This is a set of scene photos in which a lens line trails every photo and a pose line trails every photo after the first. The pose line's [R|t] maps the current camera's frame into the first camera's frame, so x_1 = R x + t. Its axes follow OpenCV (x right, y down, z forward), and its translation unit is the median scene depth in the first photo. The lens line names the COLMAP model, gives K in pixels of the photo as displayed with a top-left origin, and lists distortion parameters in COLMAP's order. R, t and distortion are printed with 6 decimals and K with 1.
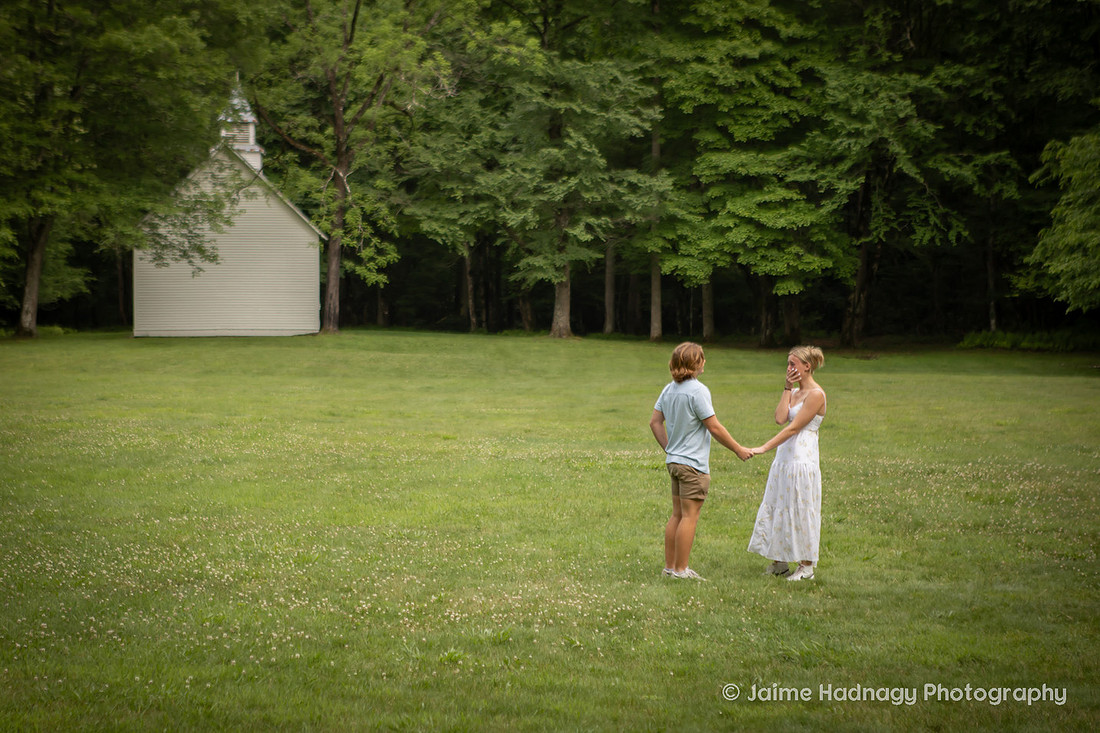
lens RADIAL K [[2202.7, 0, 523.8], [0, 2202.7, 368.3], [0, 0, 1]] dist [0.176213, 0.062771]
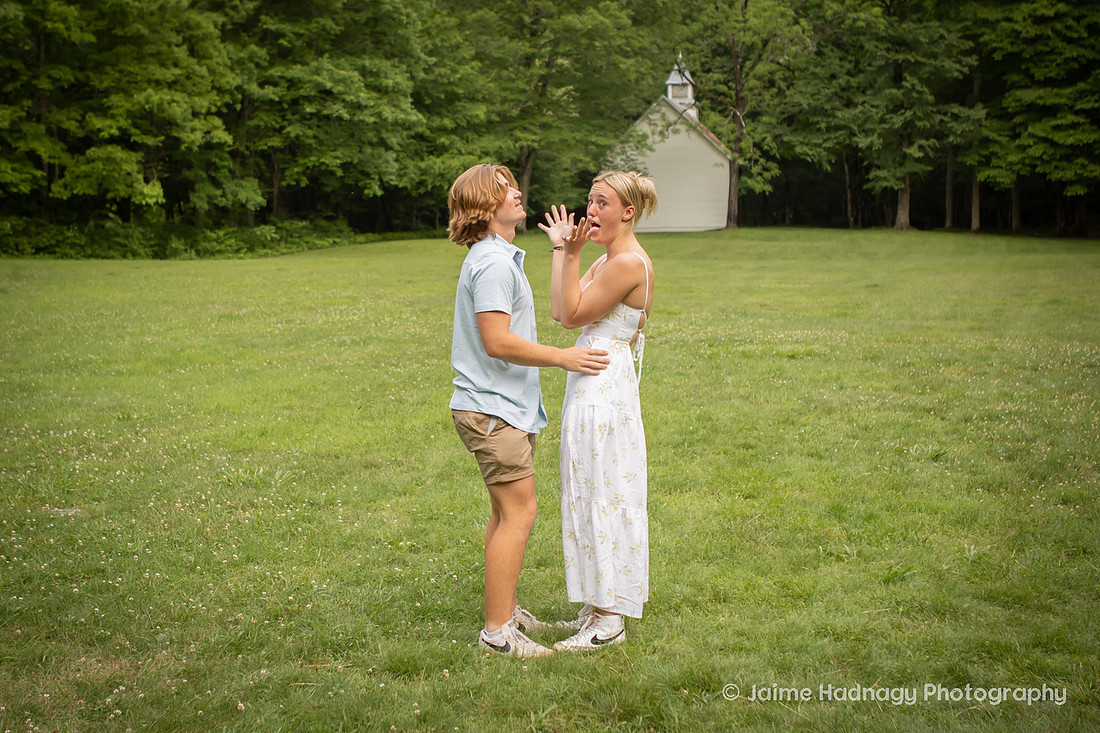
lens RADIAL K [[1417.2, 0, 528.6], [0, 1417.2, 370.0], [0, 0, 1]] dist [-0.104076, 0.152200]
pose [[0.964957, 0.011226, -0.262170, 0.024580], [0.009894, 0.996818, 0.079099, 0.001334], [0.262223, -0.078920, 0.961775, 0.101461]]
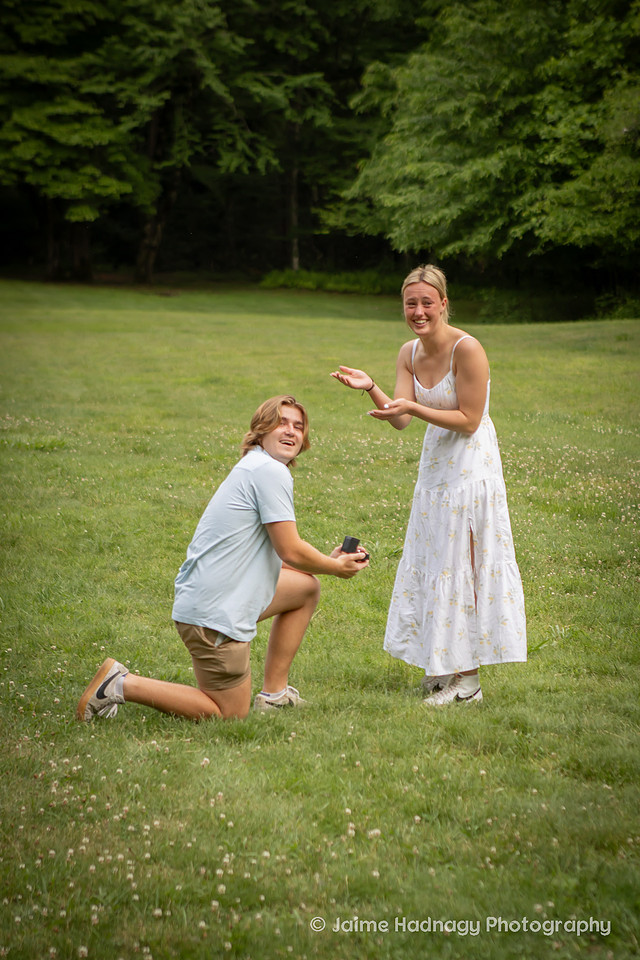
lens RADIAL K [[2257.0, 0, 386.4], [0, 2257.0, 482.3], [0, 0, 1]] dist [0.178837, 0.447030]
pose [[0.964278, 0.005137, 0.264841, -0.005000], [-0.025827, 0.996871, 0.074701, 0.000304], [-0.263629, -0.078873, 0.961394, 0.071890]]
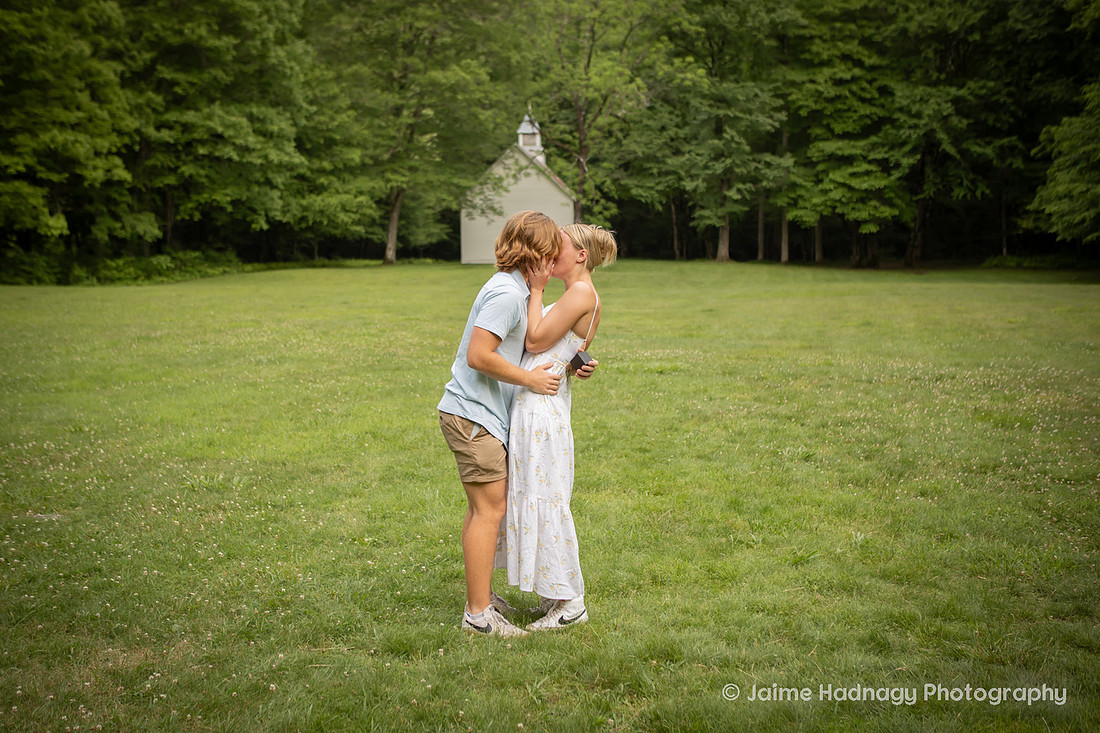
lens RADIAL K [[1250.3, 0, 532.4], [0, 1250.3, 371.3], [0, 0, 1]] dist [-0.071554, 0.158359]
pose [[0.988170, 0.004101, -0.153306, 0.020781], [0.006658, 0.997553, 0.069603, 0.001207], [0.153216, -0.069800, 0.985724, 0.099993]]
